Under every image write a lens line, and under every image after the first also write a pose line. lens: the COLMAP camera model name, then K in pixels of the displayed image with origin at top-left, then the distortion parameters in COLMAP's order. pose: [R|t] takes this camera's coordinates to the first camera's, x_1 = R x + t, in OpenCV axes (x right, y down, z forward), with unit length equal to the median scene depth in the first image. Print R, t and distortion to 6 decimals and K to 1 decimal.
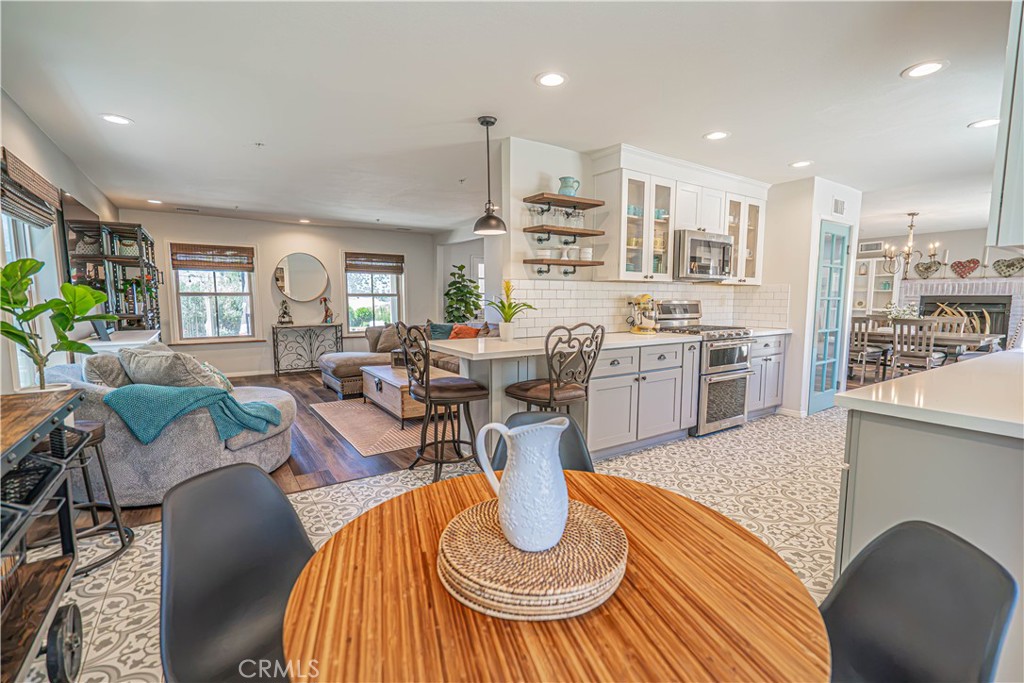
lens RADIAL K [[458.4, 0, 509.2], [0, 458.4, 345.4], [0, 0, 1]] dist [-0.001574, 0.000057]
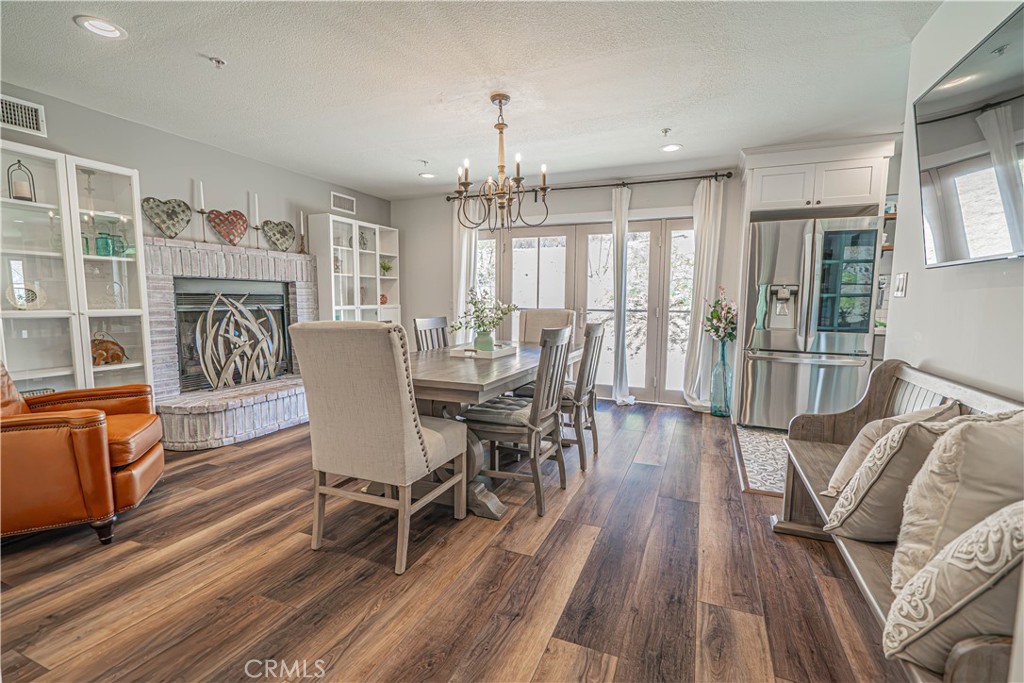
lens RADIAL K [[458.4, 0, 509.2], [0, 458.4, 345.4], [0, 0, 1]] dist [-0.001574, 0.000057]
pose [[-0.542712, -0.088451, 0.835248, 0.374596], [0.080408, 0.984401, 0.156492, -0.090130], [-0.836061, 0.152091, -0.527134, 1.007190]]
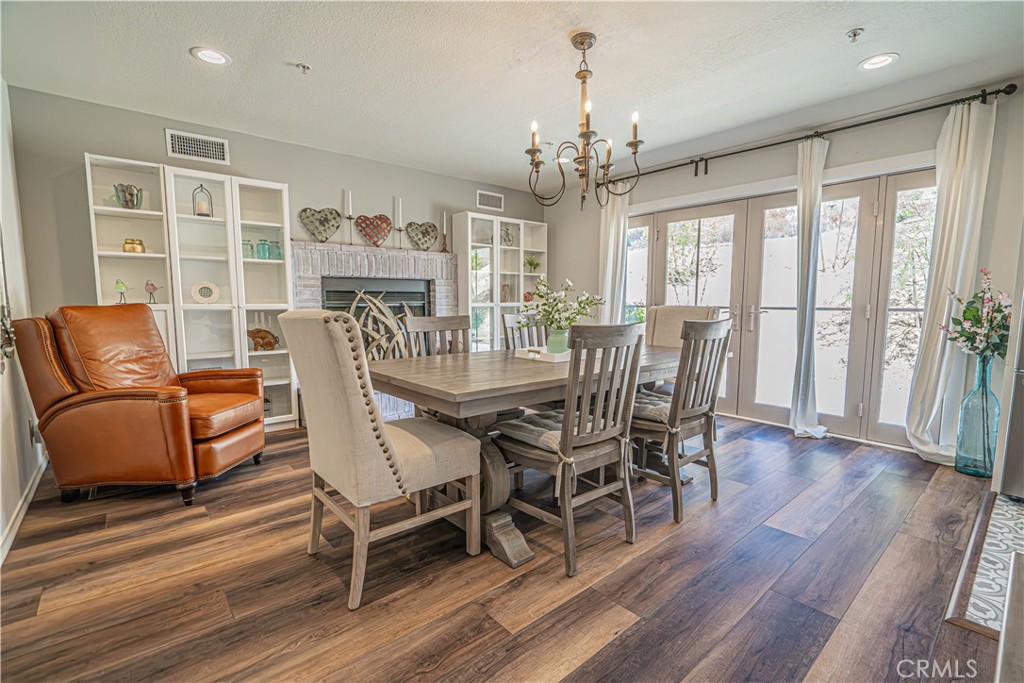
lens RADIAL K [[456.5, 0, 512.4], [0, 456.5, 345.6], [0, 0, 1]] dist [-0.000559, 0.000204]
pose [[-0.118286, -0.098600, 0.988072, 0.397742], [0.101969, 0.988591, 0.110859, -0.070841], [-0.987730, 0.113866, -0.106883, 0.889974]]
